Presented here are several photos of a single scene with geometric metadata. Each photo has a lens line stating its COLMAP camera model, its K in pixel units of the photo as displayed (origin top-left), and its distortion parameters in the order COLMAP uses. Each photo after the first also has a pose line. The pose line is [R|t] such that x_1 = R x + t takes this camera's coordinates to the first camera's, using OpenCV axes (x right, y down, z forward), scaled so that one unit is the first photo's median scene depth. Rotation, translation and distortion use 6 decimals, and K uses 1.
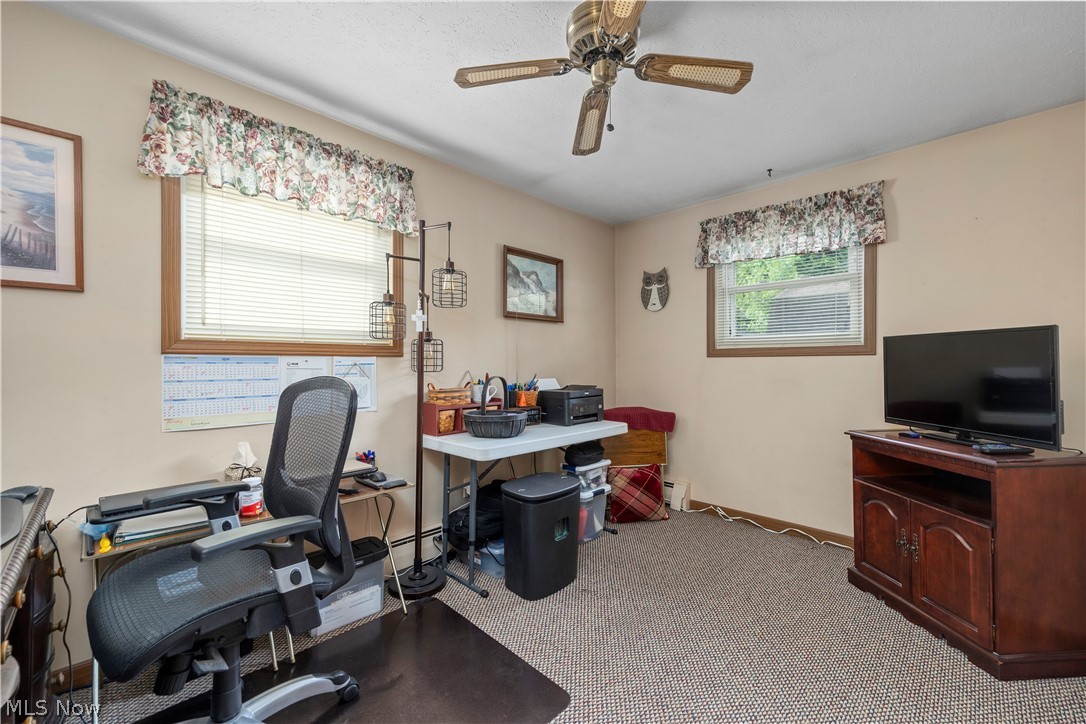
lens RADIAL K [[436.9, 0, 538.6], [0, 436.9, 365.1], [0, 0, 1]] dist [0.007454, -0.001123]
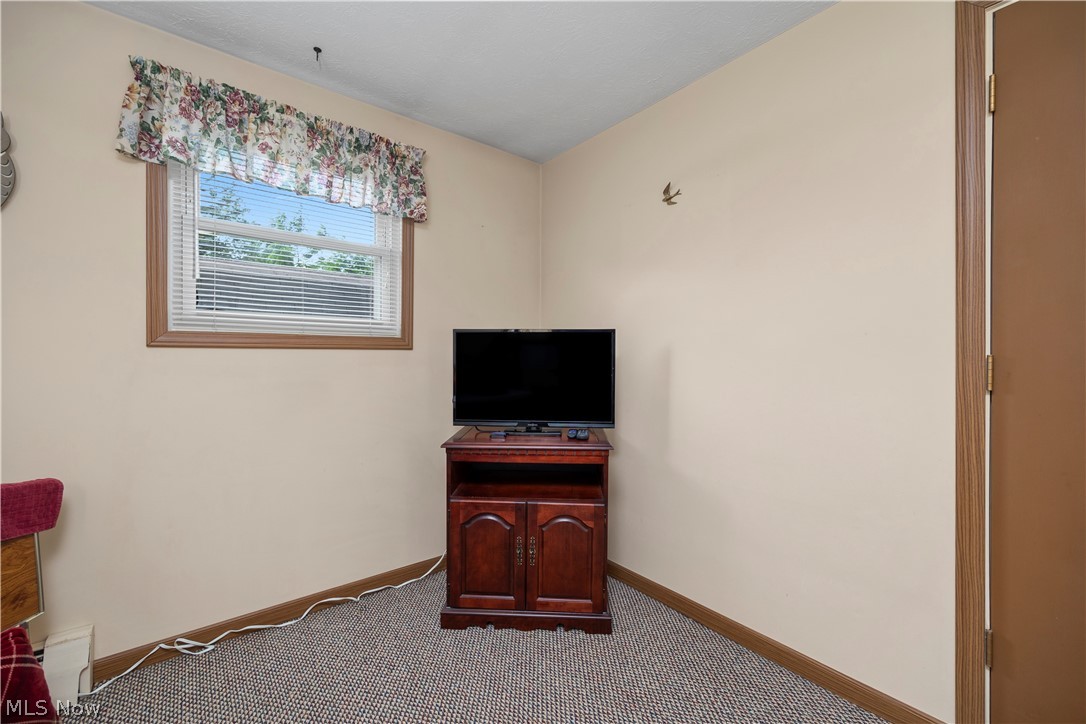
lens RADIAL K [[445.0, 0, 542.7], [0, 445.0, 362.2], [0, 0, 1]] dist [0.003569, 0.000316]
pose [[0.106774, -0.009666, 0.994236, -0.071083], [0.002184, 0.999953, 0.009487, -0.005184], [-0.994281, 0.001159, 0.106790, 0.583823]]
